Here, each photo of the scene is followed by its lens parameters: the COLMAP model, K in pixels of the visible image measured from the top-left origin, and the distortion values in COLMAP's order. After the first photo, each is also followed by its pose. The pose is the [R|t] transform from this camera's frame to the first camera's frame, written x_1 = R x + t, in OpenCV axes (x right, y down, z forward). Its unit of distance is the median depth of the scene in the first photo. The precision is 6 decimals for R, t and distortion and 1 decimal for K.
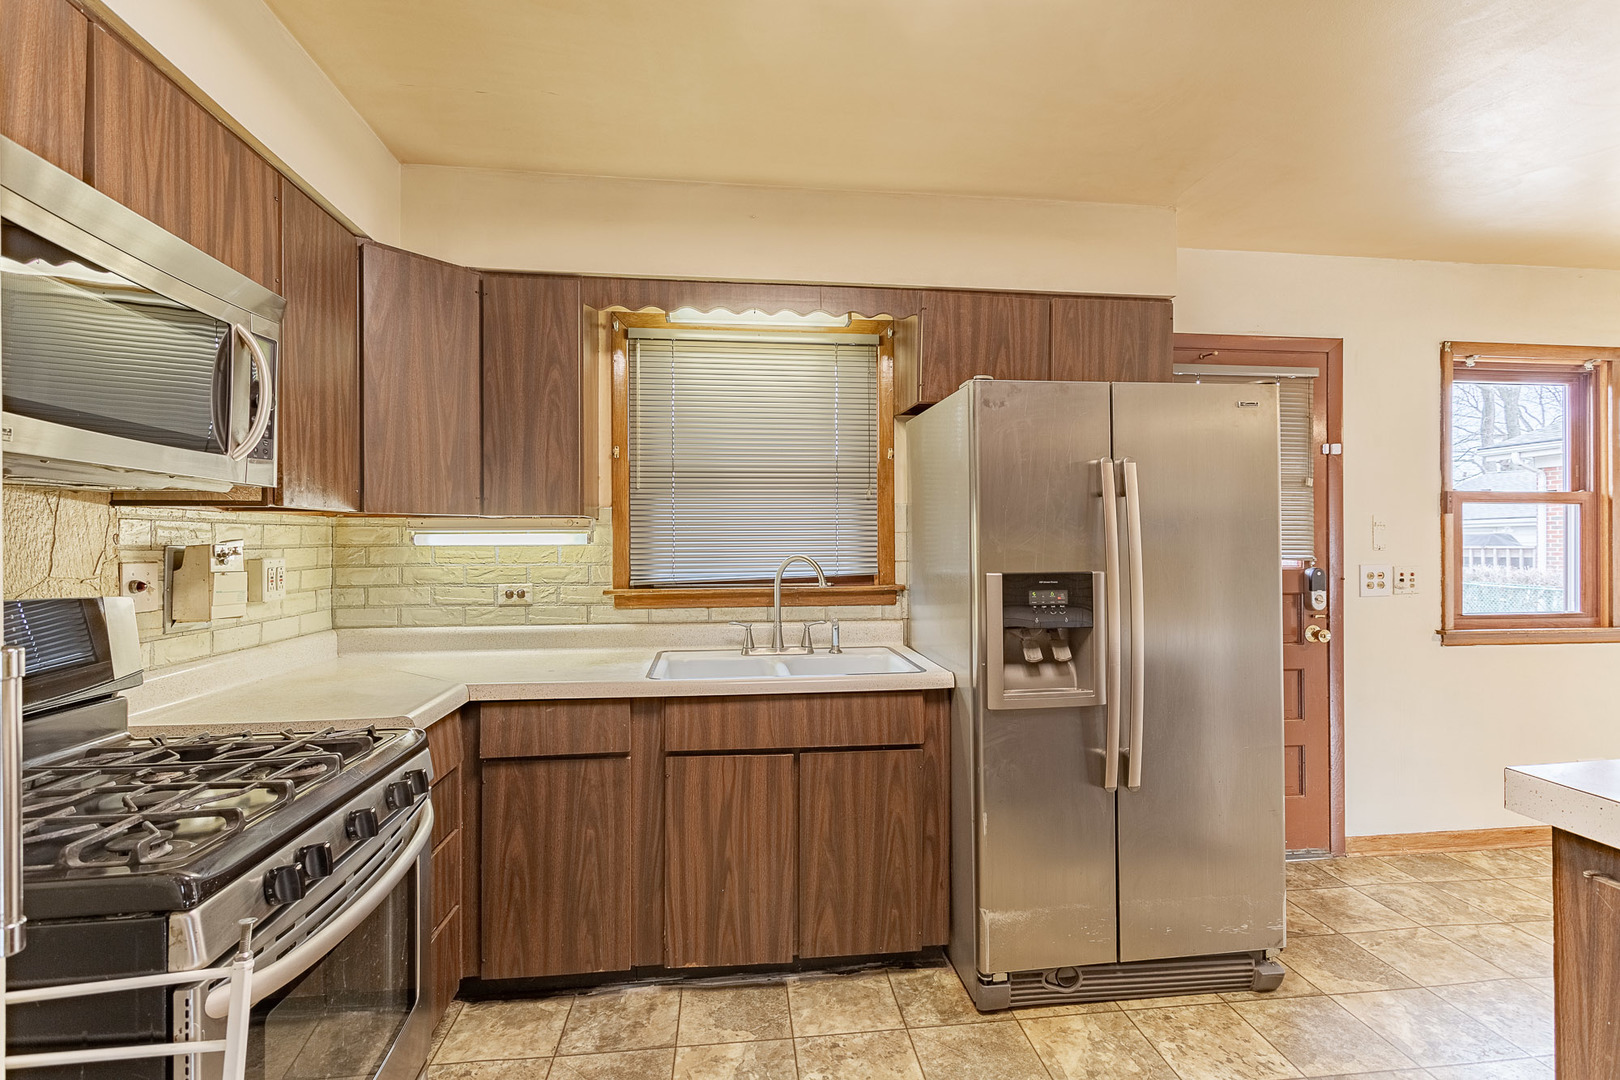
lens RADIAL K [[780.7, 0, 808.4], [0, 780.7, 535.3], [0, 0, 1]] dist [-0.001083, 0.000317]
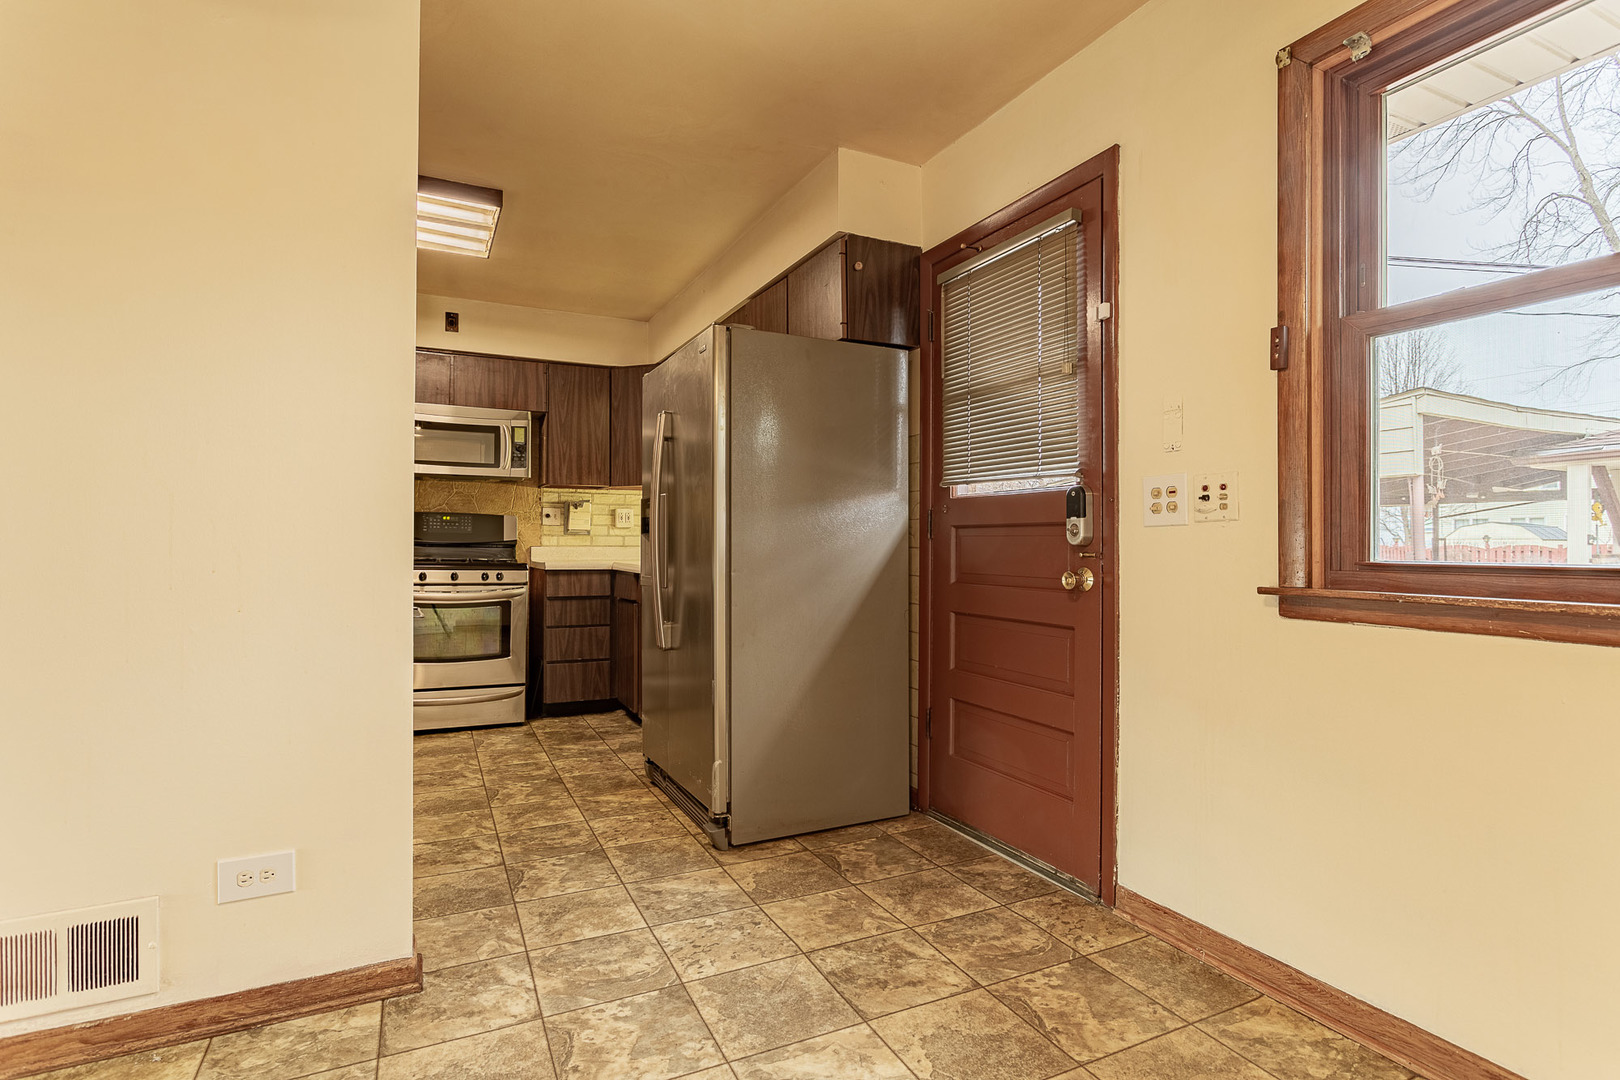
lens RADIAL K [[780.7, 0, 803.5], [0, 780.7, 545.3], [0, 0, 1]] dist [-0.001083, 0.000317]
pose [[0.337895, 0.004550, -0.941173, 1.241223], [0.001988, 0.999983, 0.005548, 0.091550], [0.941182, -0.003746, 0.337880, 0.525777]]
